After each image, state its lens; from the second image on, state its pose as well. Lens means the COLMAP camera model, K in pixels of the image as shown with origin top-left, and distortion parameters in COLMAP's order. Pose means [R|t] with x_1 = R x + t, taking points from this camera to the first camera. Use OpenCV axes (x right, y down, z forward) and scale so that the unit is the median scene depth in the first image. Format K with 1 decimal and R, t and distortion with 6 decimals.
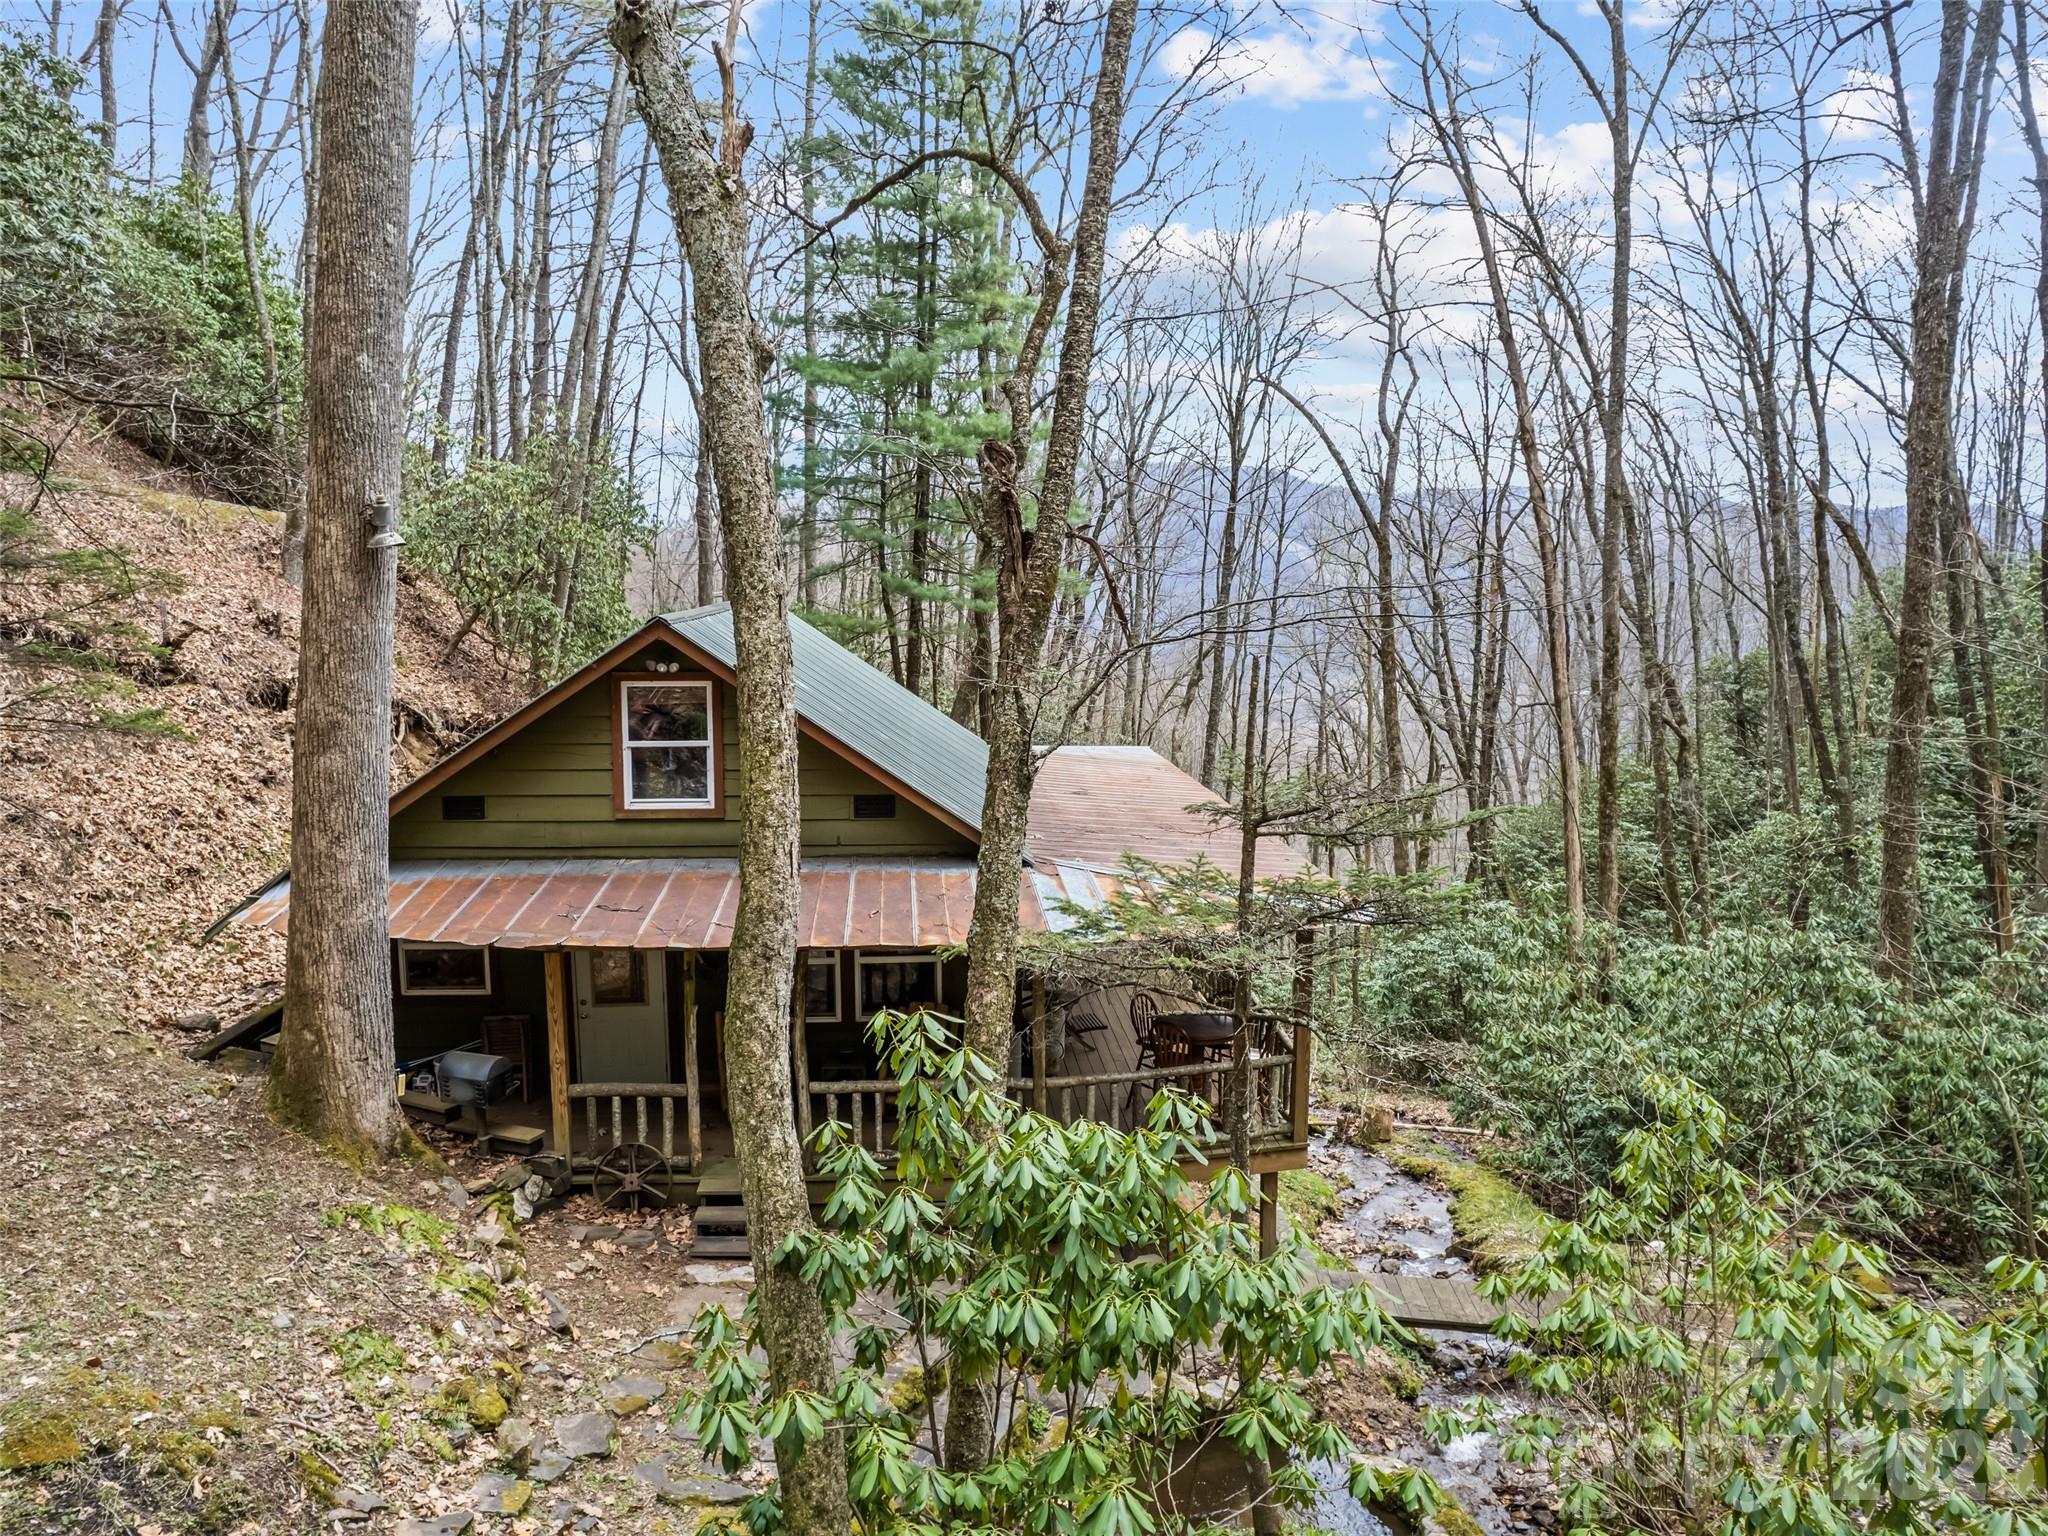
lens RADIAL K [[1457.2, 0, 1032.5], [0, 1457.2, 766.8], [0, 0, 1]] dist [-0.079797, 0.060594]
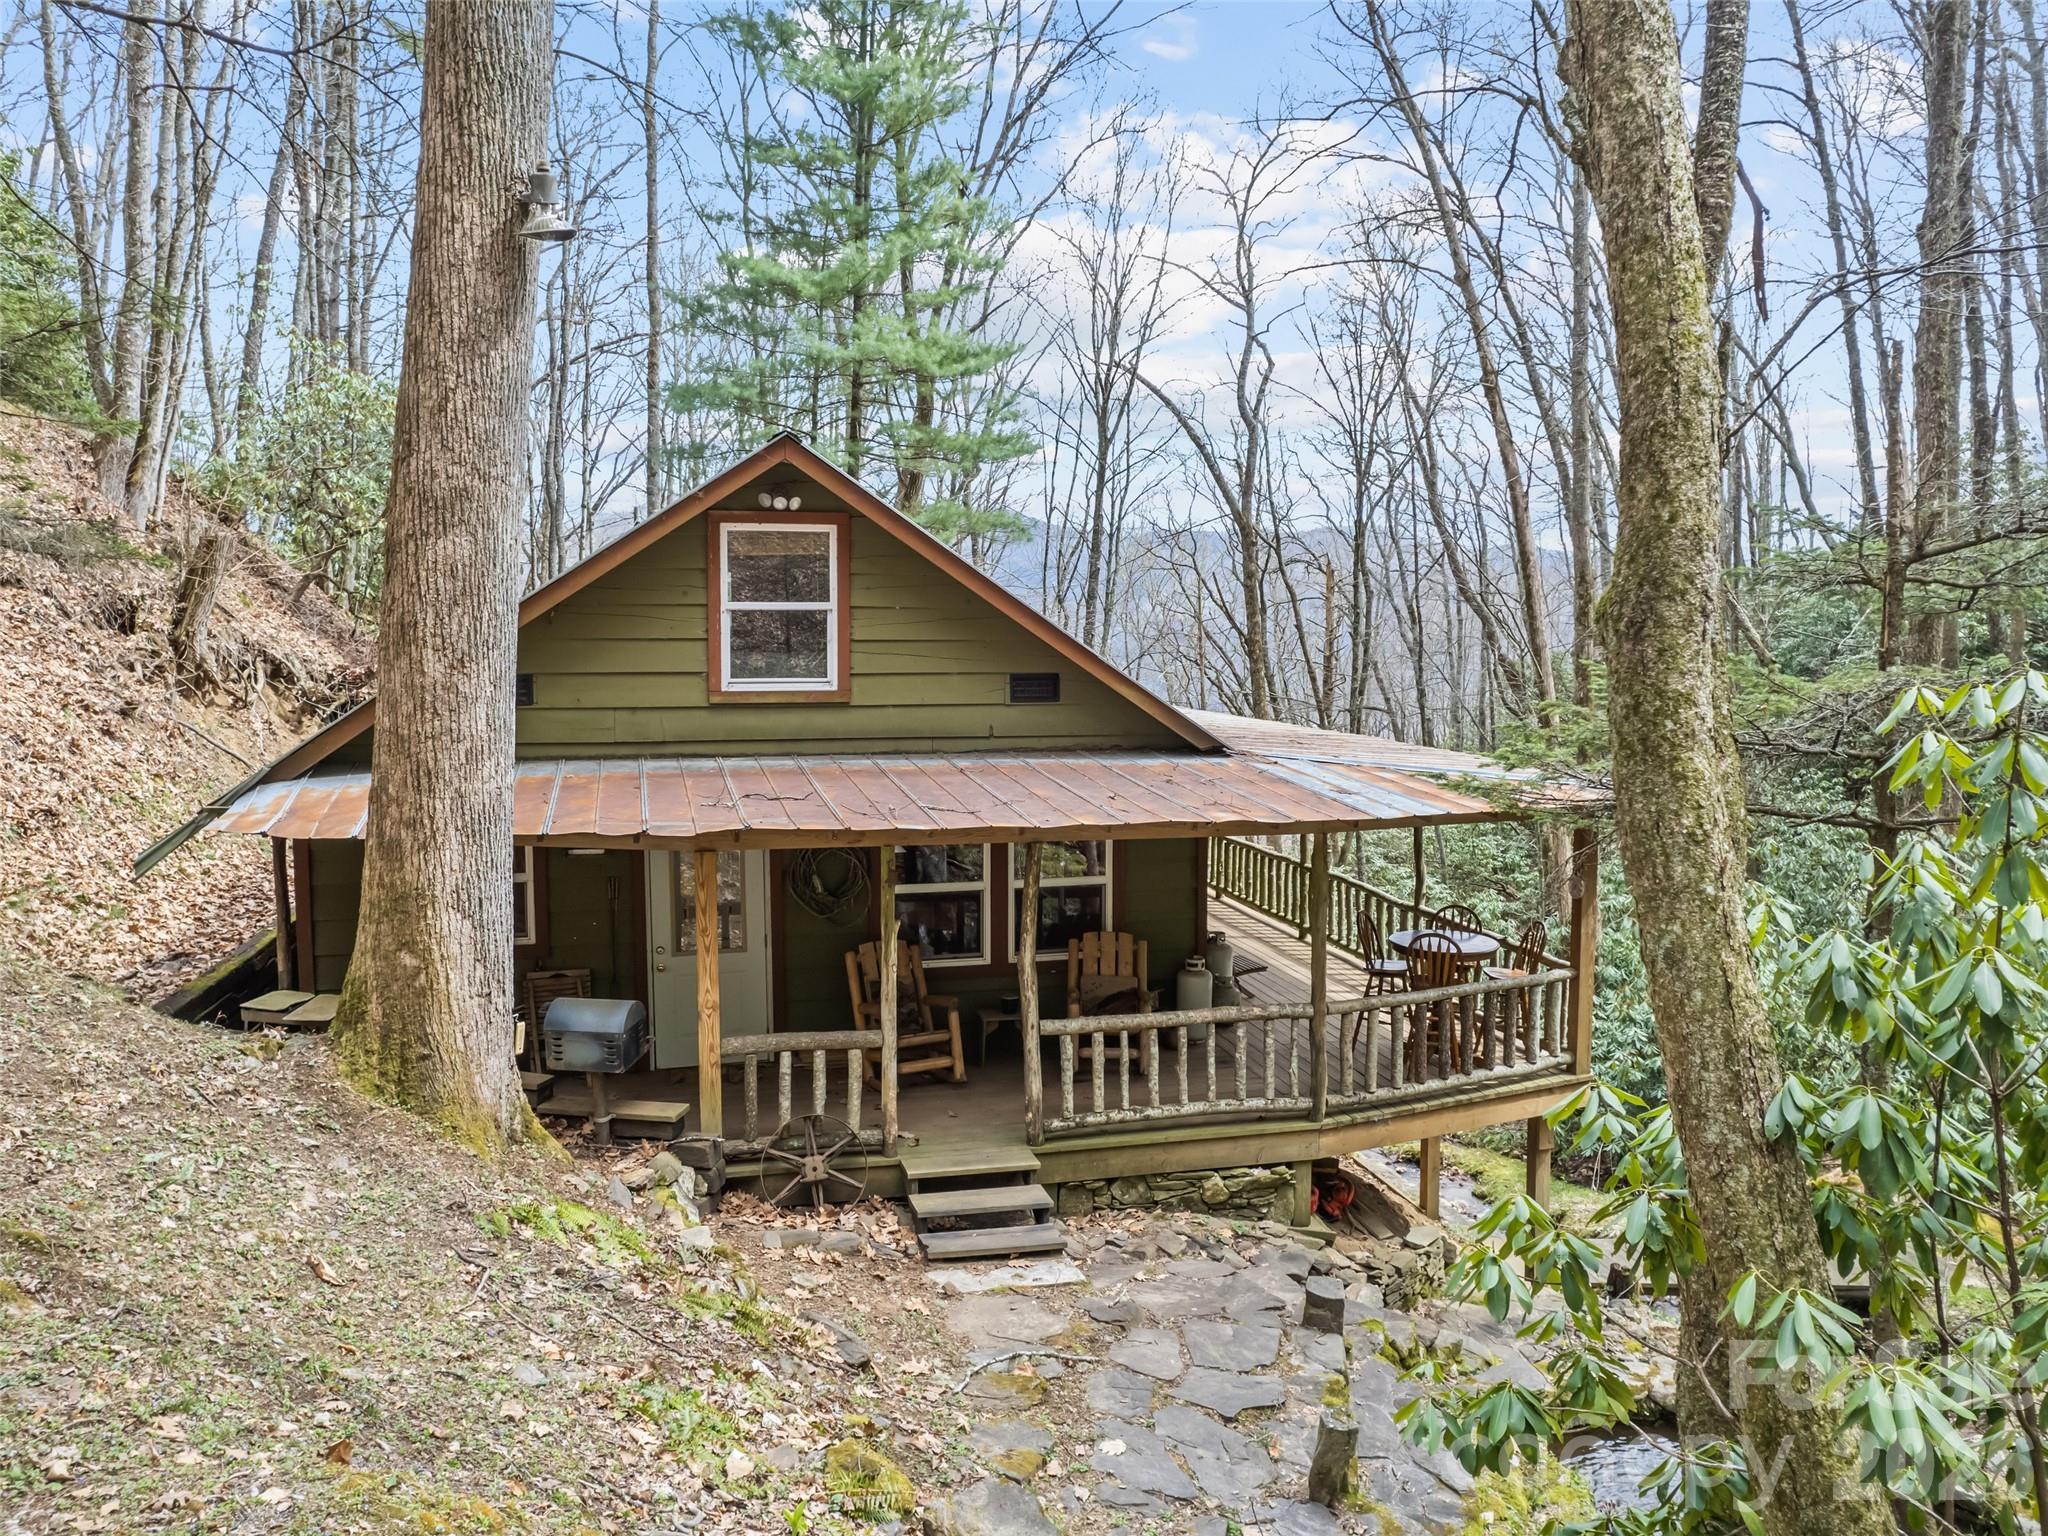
lens RADIAL K [[1471.7, 0, 1023.8], [0, 1471.7, 734.7], [0, 0, 1]] dist [-0.078364, 0.071533]
pose [[0.985664, -0.013905, 0.168143, -0.253983], [0.022226, 0.998614, -0.047707, 0.092200], [-0.167247, 0.050760, 0.984607, 0.210861]]
